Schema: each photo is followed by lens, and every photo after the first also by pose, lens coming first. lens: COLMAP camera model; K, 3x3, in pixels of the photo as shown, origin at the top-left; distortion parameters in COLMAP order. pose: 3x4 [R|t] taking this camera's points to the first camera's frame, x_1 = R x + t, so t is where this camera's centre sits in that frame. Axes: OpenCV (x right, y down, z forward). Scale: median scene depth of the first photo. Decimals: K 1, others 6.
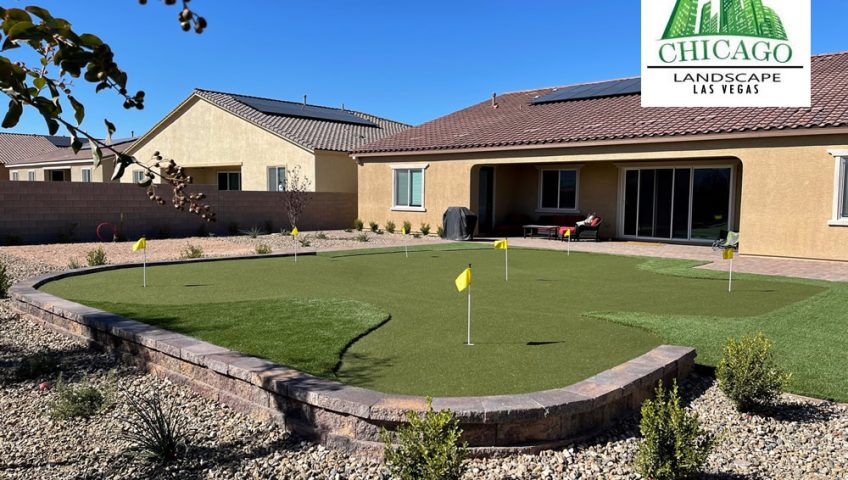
lens RADIAL K [[643.9, 0, 428.8], [0, 643.9, 237.3], [0, 0, 1]] dist [0.043144, -0.001221]
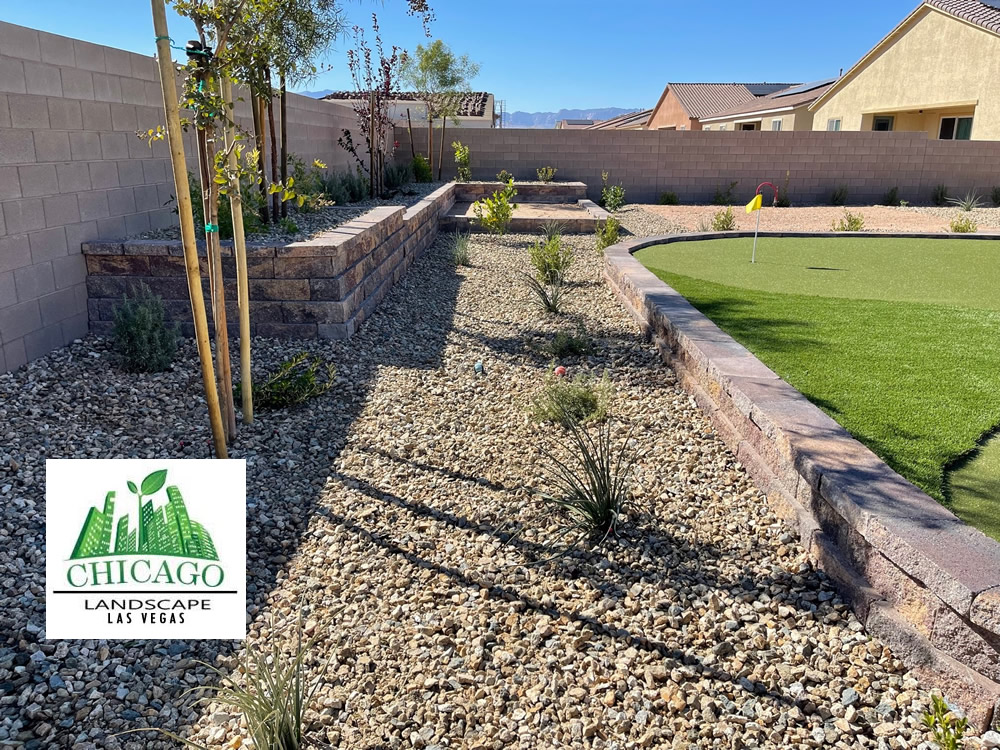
lens RADIAL K [[752.9, 0, 506.7], [0, 752.9, 369.8], [0, 0, 1]] dist [0.066925, -0.094595]
pose [[0.674375, 0.202269, -0.710145, 0.004594], [-0.051686, 0.972321, 0.227862, 0.005656], [0.736578, -0.116960, 0.666163, 0.092466]]
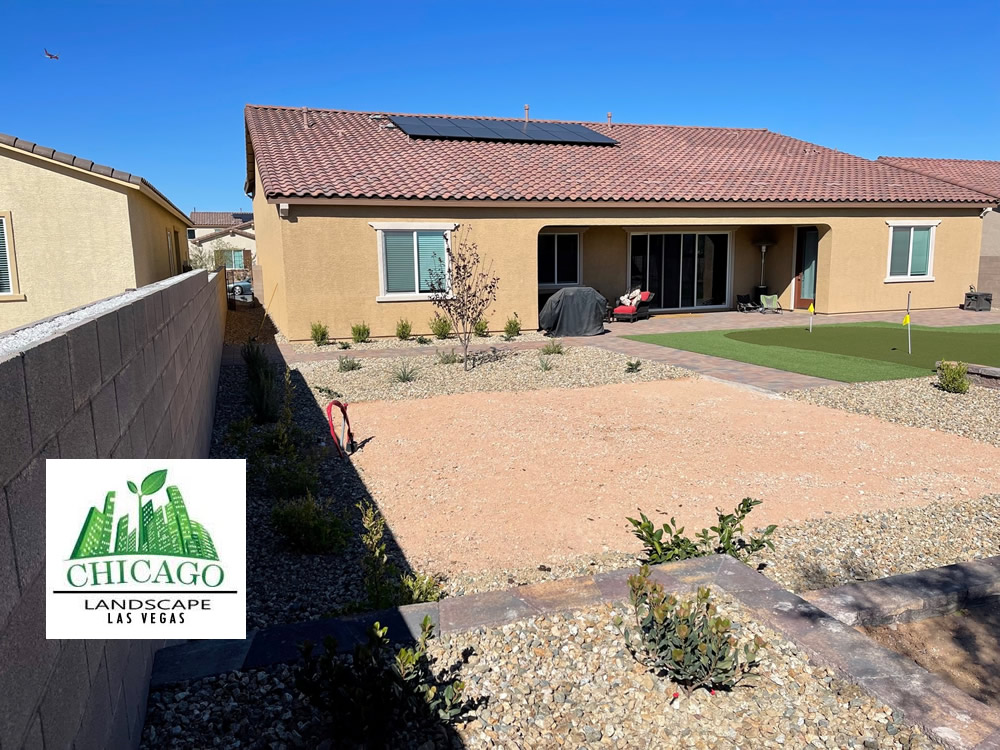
lens RADIAL K [[752.9, 0, 506.7], [0, 752.9, 369.8], [0, 0, 1]] dist [0.066925, -0.094595]
pose [[0.483479, -0.151448, 0.862155, -0.674372], [0.079249, 0.988448, 0.129191, -0.067694], [-0.871761, 0.005864, 0.489896, 0.635548]]
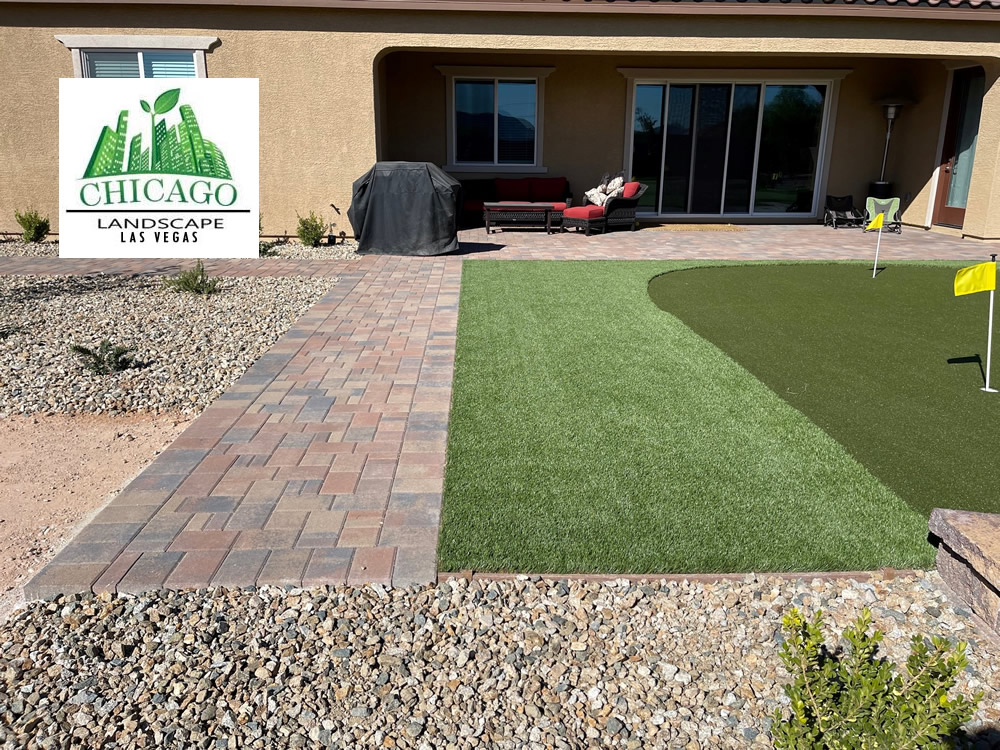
lens RADIAL K [[752.9, 0, 506.7], [0, 752.9, 369.8], [0, 0, 1]] dist [0.066925, -0.094595]
pose [[0.710836, -0.200641, 0.674133, -0.218322], [0.046532, 0.969765, 0.239565, -0.031932], [-0.701817, -0.138923, 0.698680, 0.609116]]
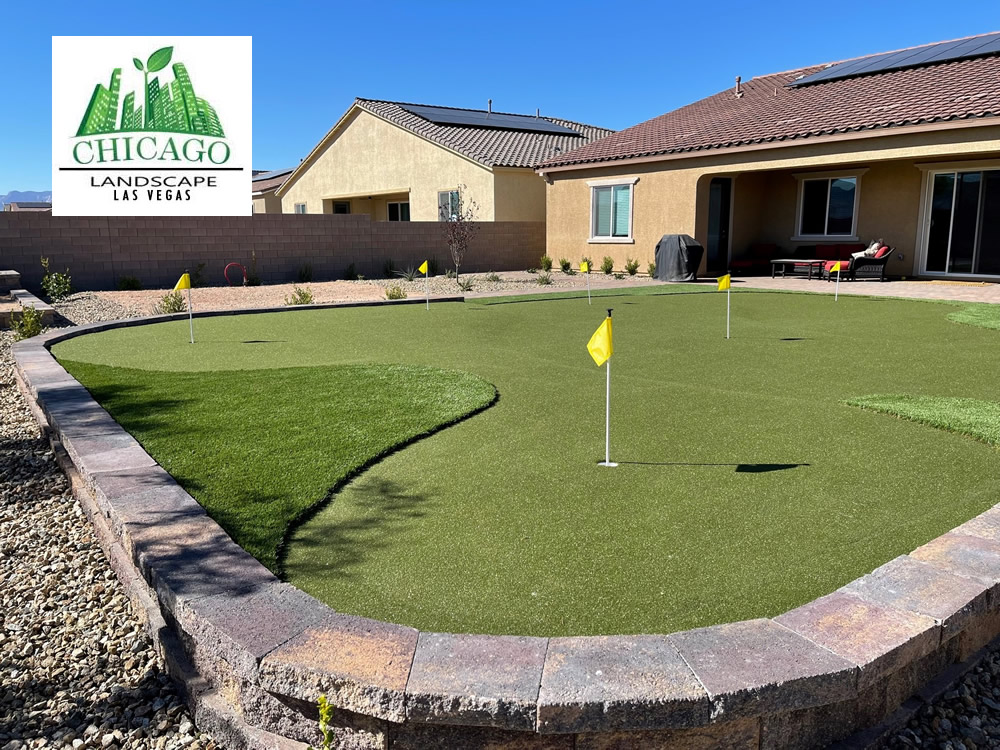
lens RADIAL K [[752.9, 0, 506.7], [0, 752.9, 369.8], [0, 0, 1]] dist [0.066925, -0.094595]
pose [[0.979846, 0.015323, -0.199167, 0.029393], [0.007224, 0.993683, 0.111986, 0.006482], [0.199625, -0.111168, 0.973546, 0.115422]]
